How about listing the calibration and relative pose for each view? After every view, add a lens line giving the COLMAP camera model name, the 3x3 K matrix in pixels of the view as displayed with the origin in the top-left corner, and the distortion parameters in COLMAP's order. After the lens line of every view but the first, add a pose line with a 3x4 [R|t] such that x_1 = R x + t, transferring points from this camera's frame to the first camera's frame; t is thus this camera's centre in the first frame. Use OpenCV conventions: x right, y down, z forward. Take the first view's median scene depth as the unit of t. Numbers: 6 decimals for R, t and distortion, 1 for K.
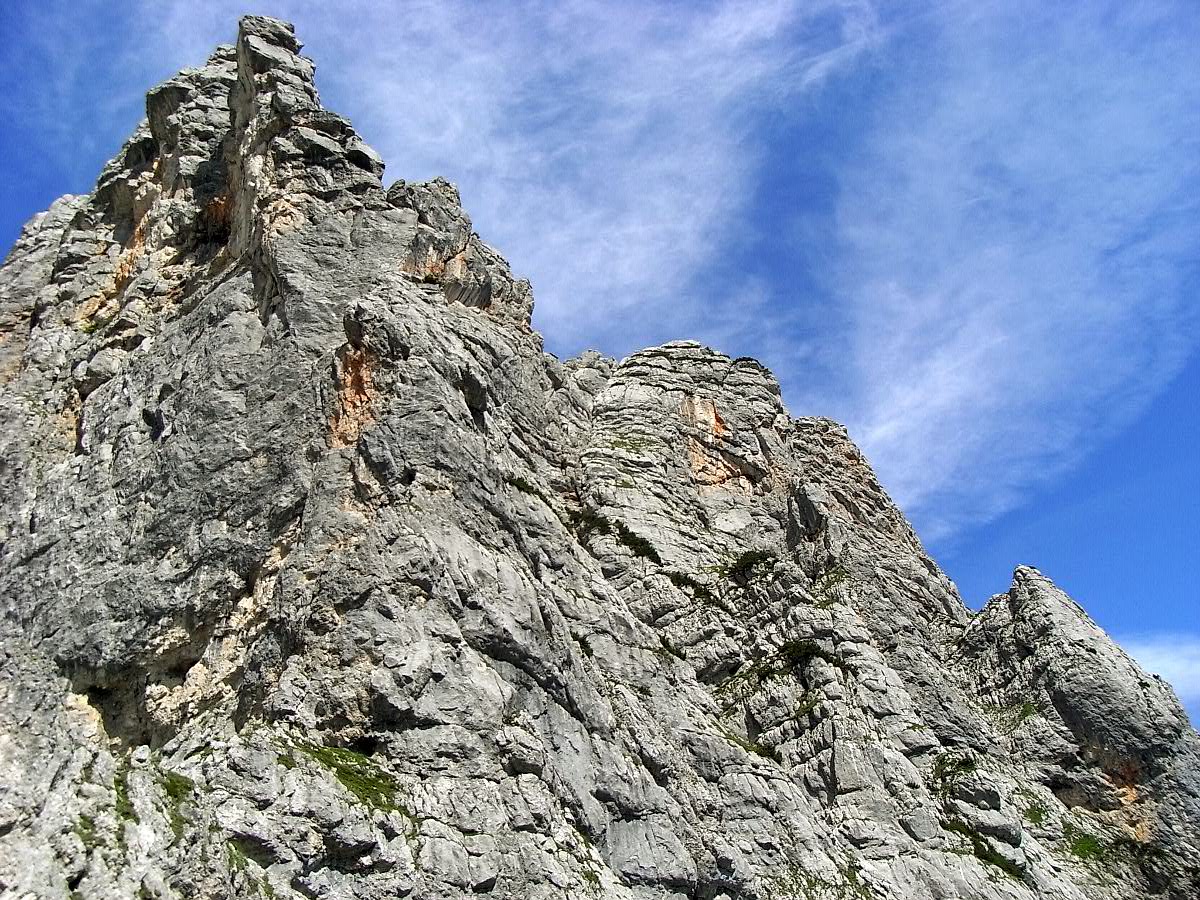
lens RADIAL K [[999.3, 0, 600.1], [0, 999.3, 449.9], [0, 0, 1]] dist [-0.107781, 0.062369]
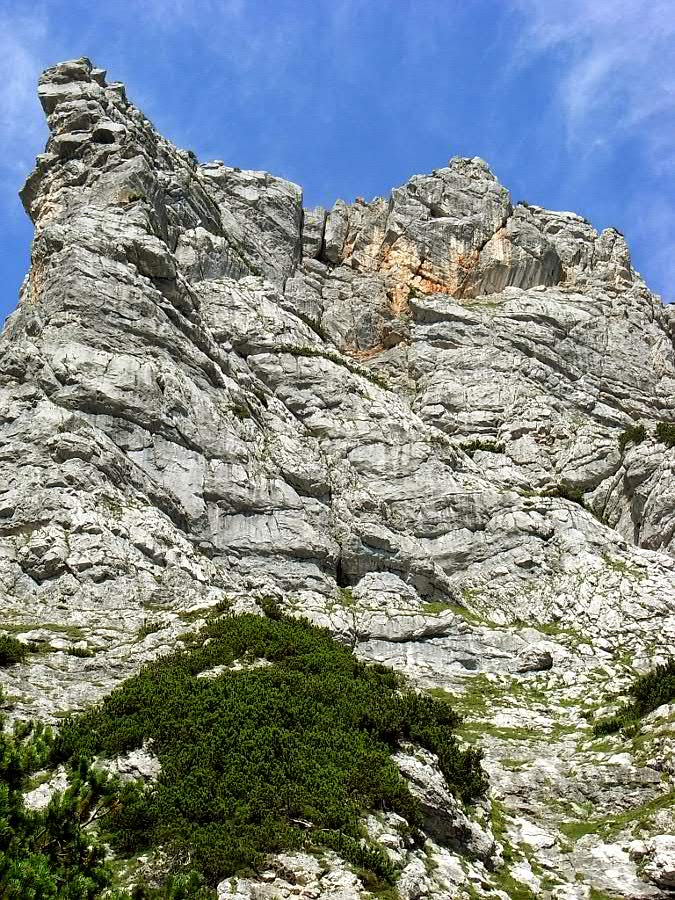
lens RADIAL K [[1527.5, 0, 335.6], [0, 1527.5, 453.9], [0, 0, 1]] dist [0.119714, 0.000000]
pose [[0.812438, -0.377189, -0.444604, 0.288545], [0.315286, 0.925658, -0.209169, 0.225536], [0.490448, 0.029759, 0.870962, -0.144877]]
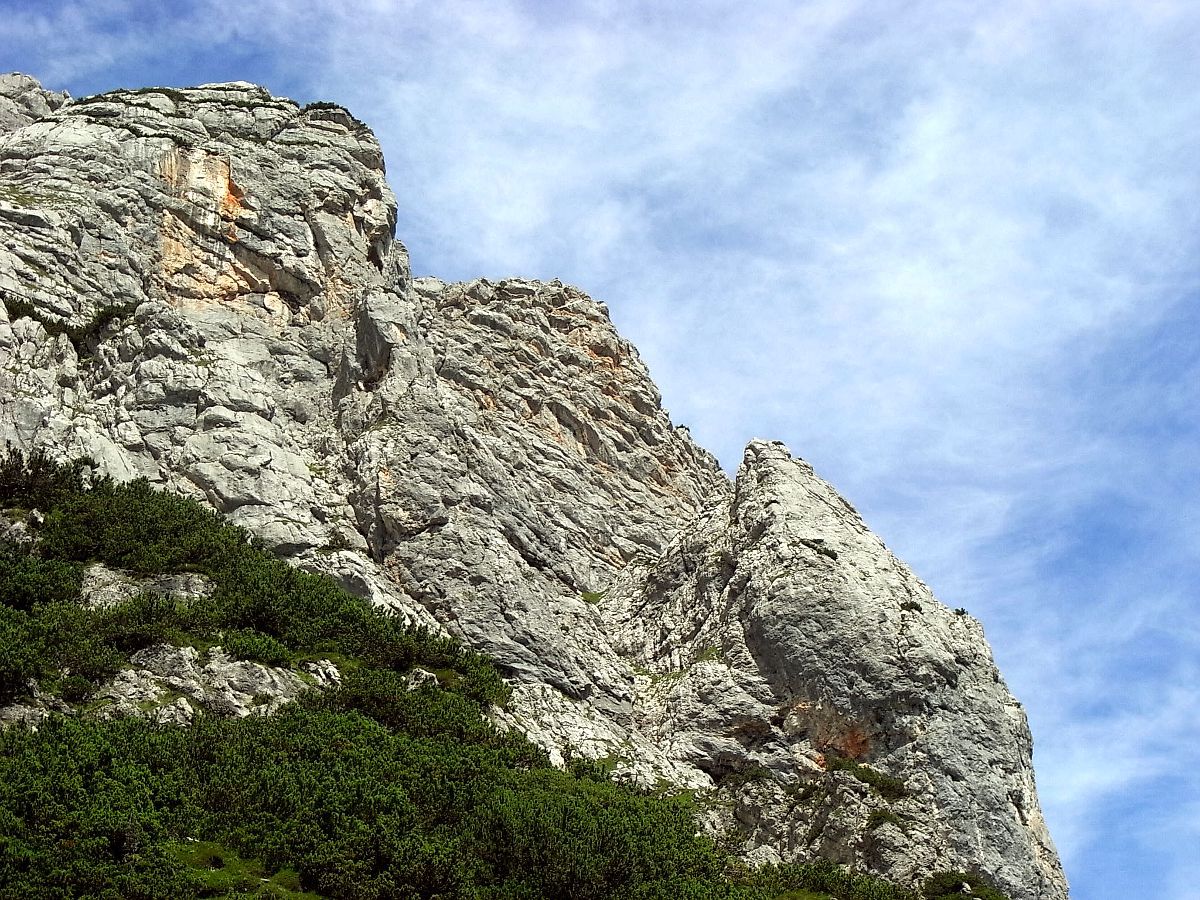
lens RADIAL K [[2036.6, 0, 600.2], [0, 2036.6, 450.5], [0, 0, 1]] dist [0.119714, 0.000000]
pose [[0.995302, 0.012530, 0.096008, 0.214951], [-0.007503, 0.998590, -0.052547, 0.168736], [-0.096531, 0.051579, 0.993993, -0.105300]]
